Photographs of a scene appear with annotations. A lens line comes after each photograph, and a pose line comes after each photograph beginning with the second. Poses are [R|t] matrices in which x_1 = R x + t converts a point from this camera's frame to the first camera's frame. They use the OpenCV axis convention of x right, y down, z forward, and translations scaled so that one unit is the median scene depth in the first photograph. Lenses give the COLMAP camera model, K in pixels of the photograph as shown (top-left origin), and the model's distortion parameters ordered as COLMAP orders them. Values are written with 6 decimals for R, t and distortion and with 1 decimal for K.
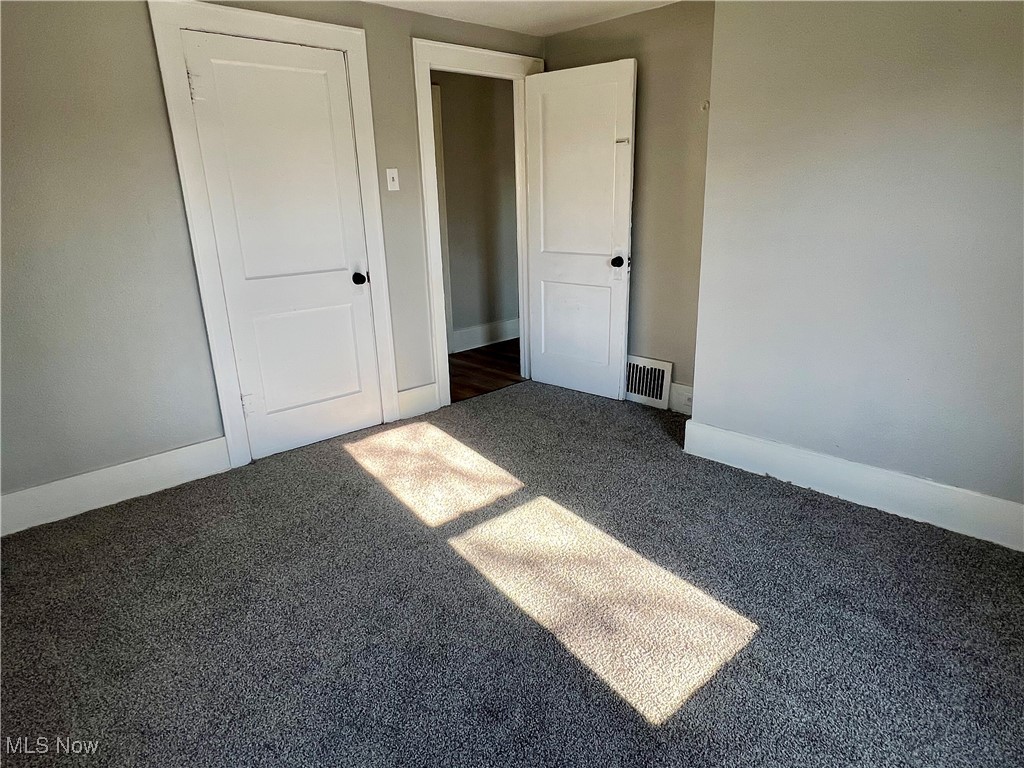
lens RADIAL K [[614.6, 0, 513.3], [0, 614.6, 385.1], [0, 0, 1]] dist [0.004172, 0.000210]
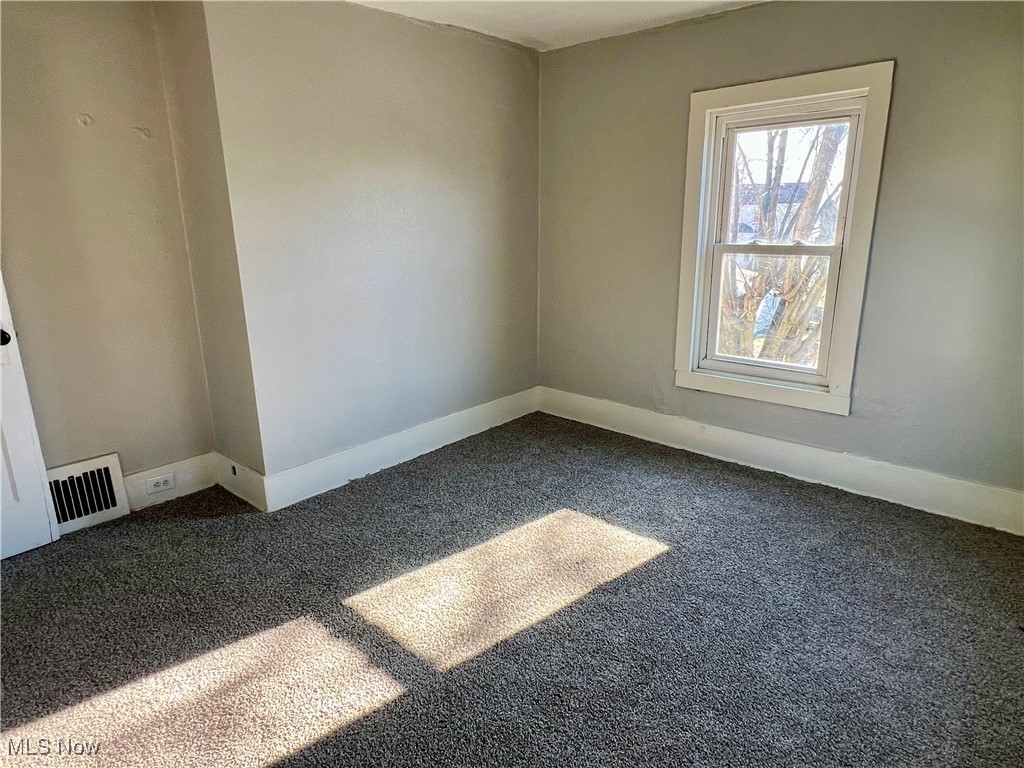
lens RADIAL K [[614.6, 0, 515.7], [0, 614.6, 383.2], [0, 0, 1]] dist [0.004172, 0.000210]
pose [[-0.089370, -0.230662, 0.968921, -0.685213], [0.304789, 0.919812, 0.247084, -0.209693], [-0.948218, 0.317398, -0.011901, 0.719821]]
